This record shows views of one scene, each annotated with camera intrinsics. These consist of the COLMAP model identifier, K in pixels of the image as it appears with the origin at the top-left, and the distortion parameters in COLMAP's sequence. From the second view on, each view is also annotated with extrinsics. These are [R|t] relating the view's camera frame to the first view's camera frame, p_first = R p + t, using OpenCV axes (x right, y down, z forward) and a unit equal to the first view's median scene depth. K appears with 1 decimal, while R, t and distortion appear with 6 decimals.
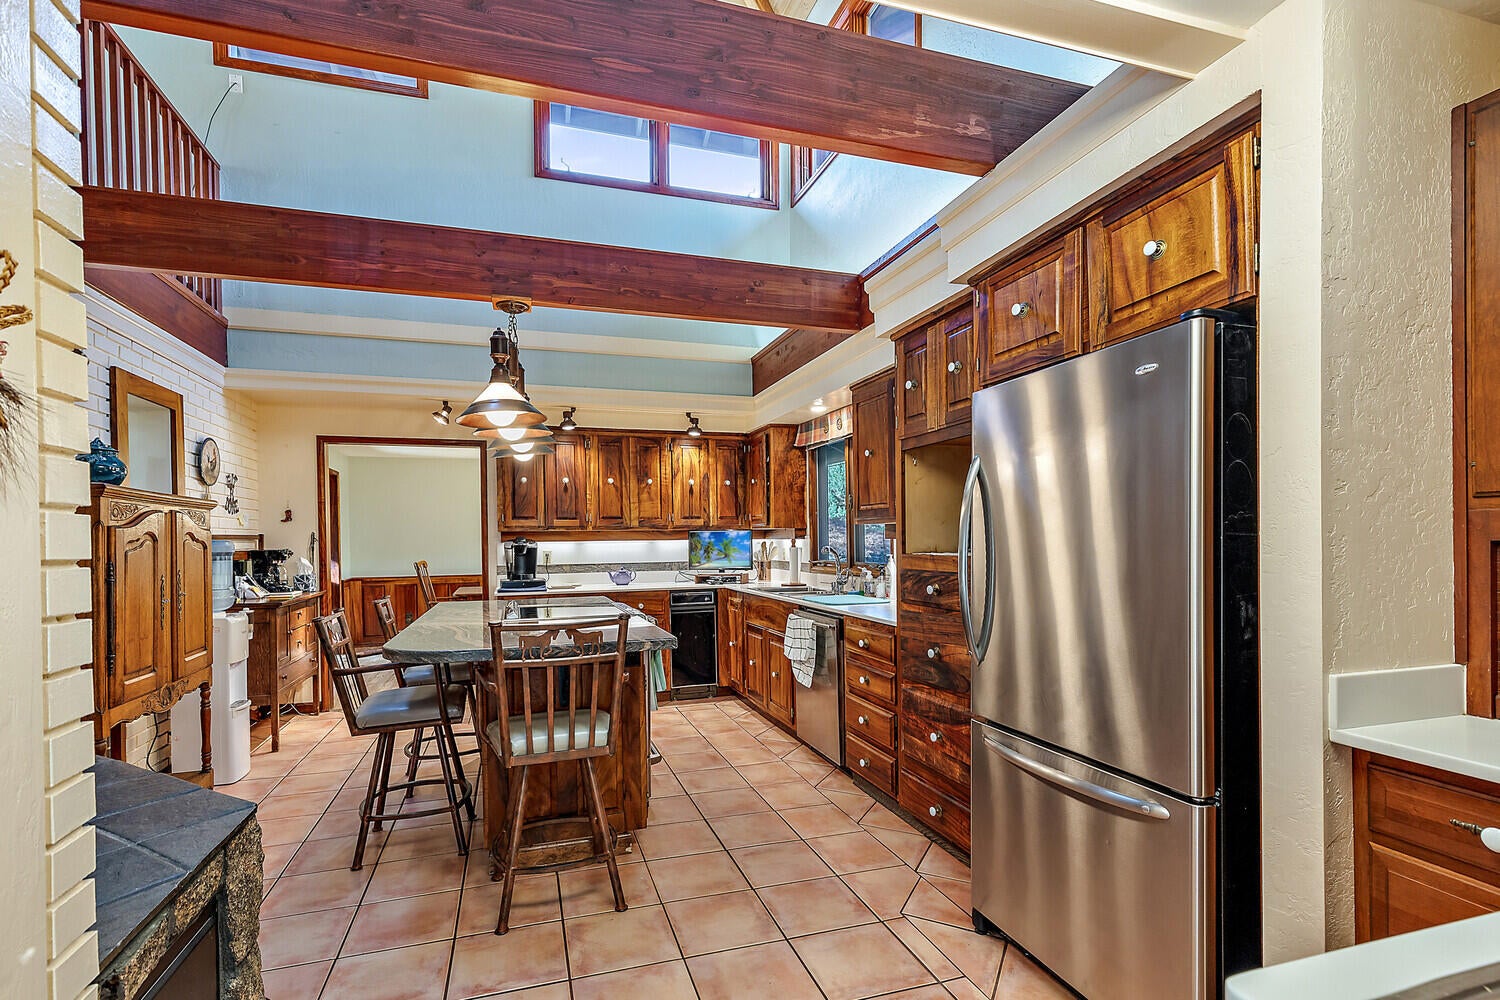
lens RADIAL K [[714.4, 0, 745.5], [0, 714.4, 545.1], [0, 0, 1]] dist [0.014144, -0.000145]
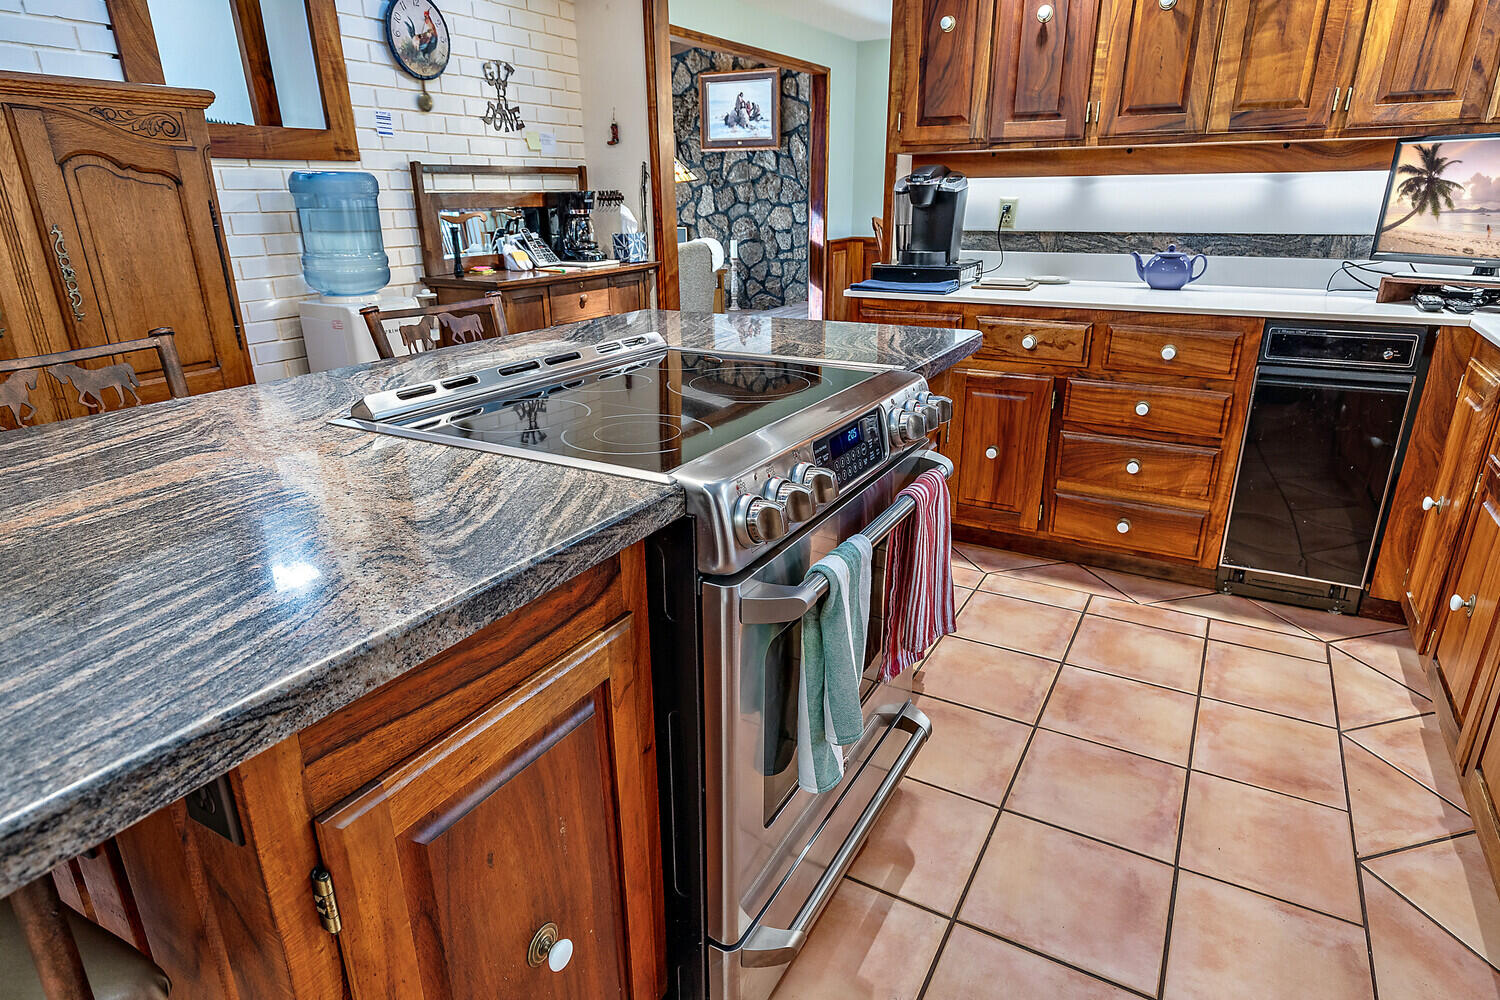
lens RADIAL K [[852.2, 0, 749.0], [0, 852.2, 505.8], [0, 0, 1]] dist [0.011719, -0.002104]
pose [[0.676994, 0.260383, -0.688390, 0.039780], [-0.005805, 0.937186, 0.348781, 0.002381], [0.735966, -0.232127, 0.635981, 0.503870]]
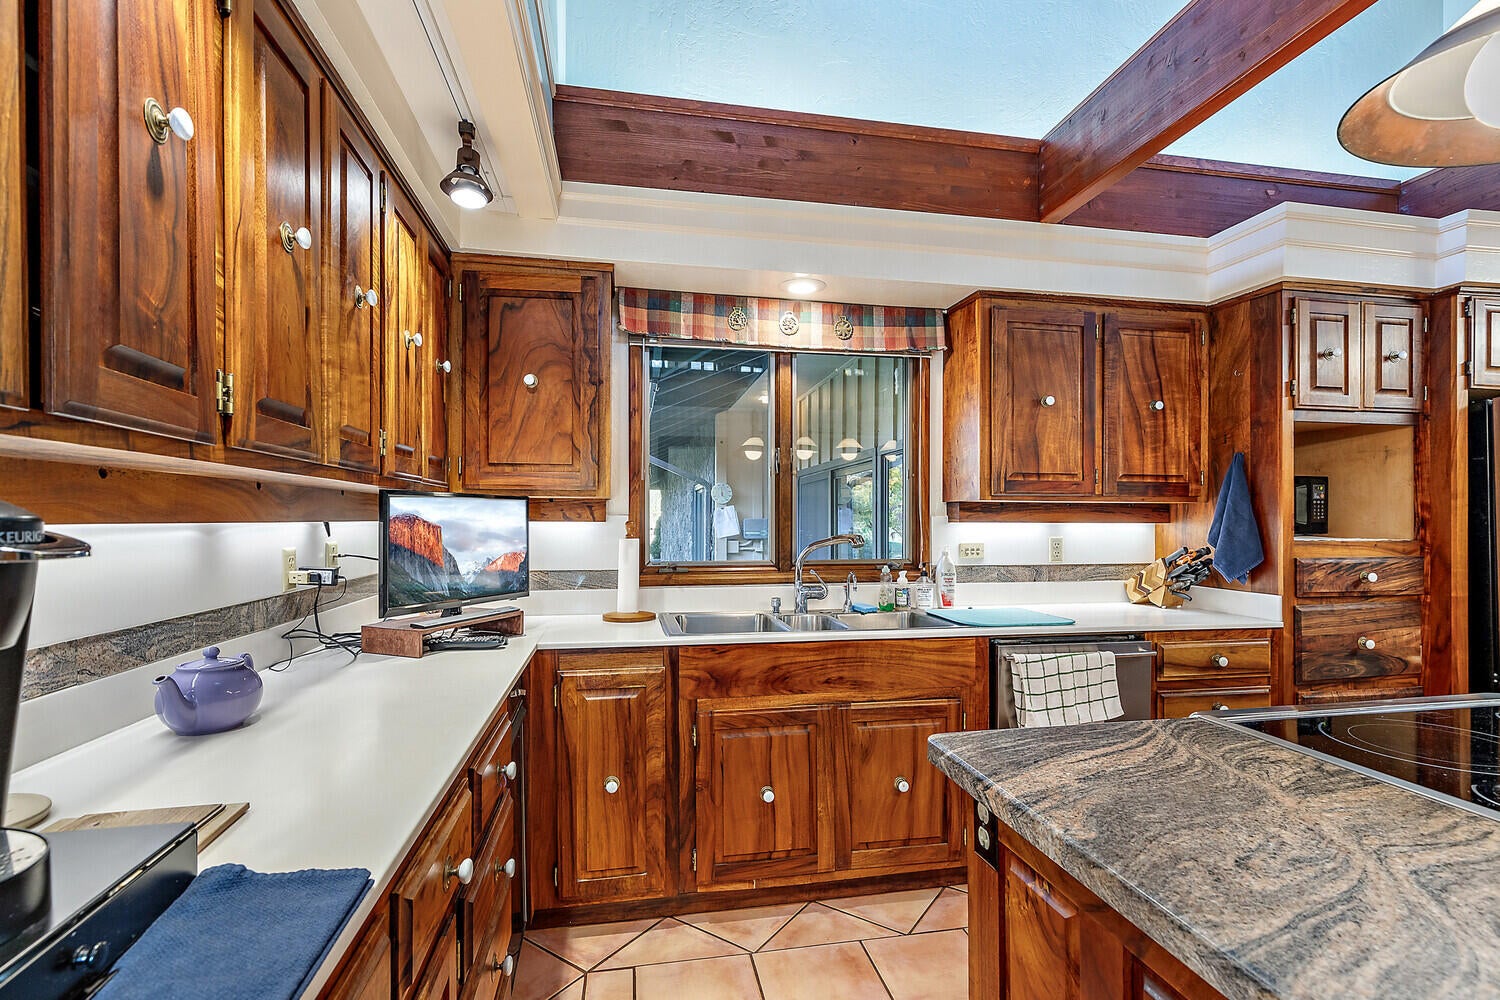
lens RADIAL K [[687.6, 0, 750.2], [0, 687.6, 515.4], [0, 0, 1]] dist [0.007821, -0.001035]
pose [[0.120115, 0.014149, 0.992659, -0.375041], [0.010332, 0.999826, -0.015502, -0.003058], [-0.992706, 0.012118, 0.119947, 0.855440]]
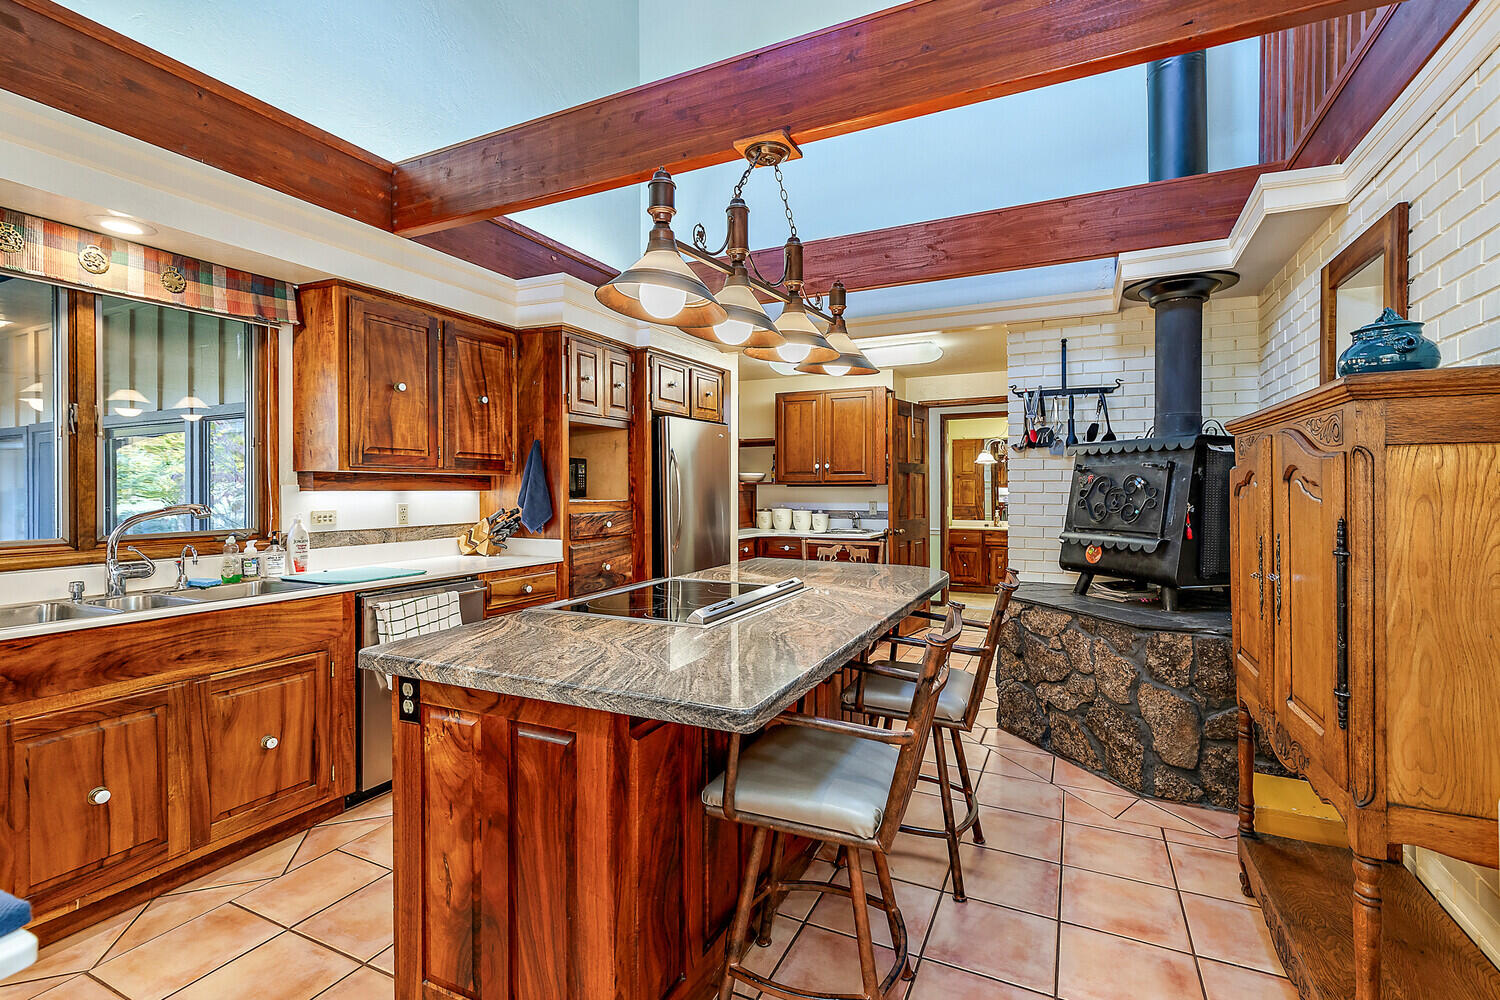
lens RADIAL K [[686.7, 0, 750.0], [0, 686.7, 500.0], [0, 0, 1]] dist [0.001965, 0.000120]
pose [[-0.727745, -0.003025, 0.685841, -0.461830], [0.016200, 0.999635, 0.021599, -0.003314], [-0.685656, 0.026829, -0.727431, 0.916501]]
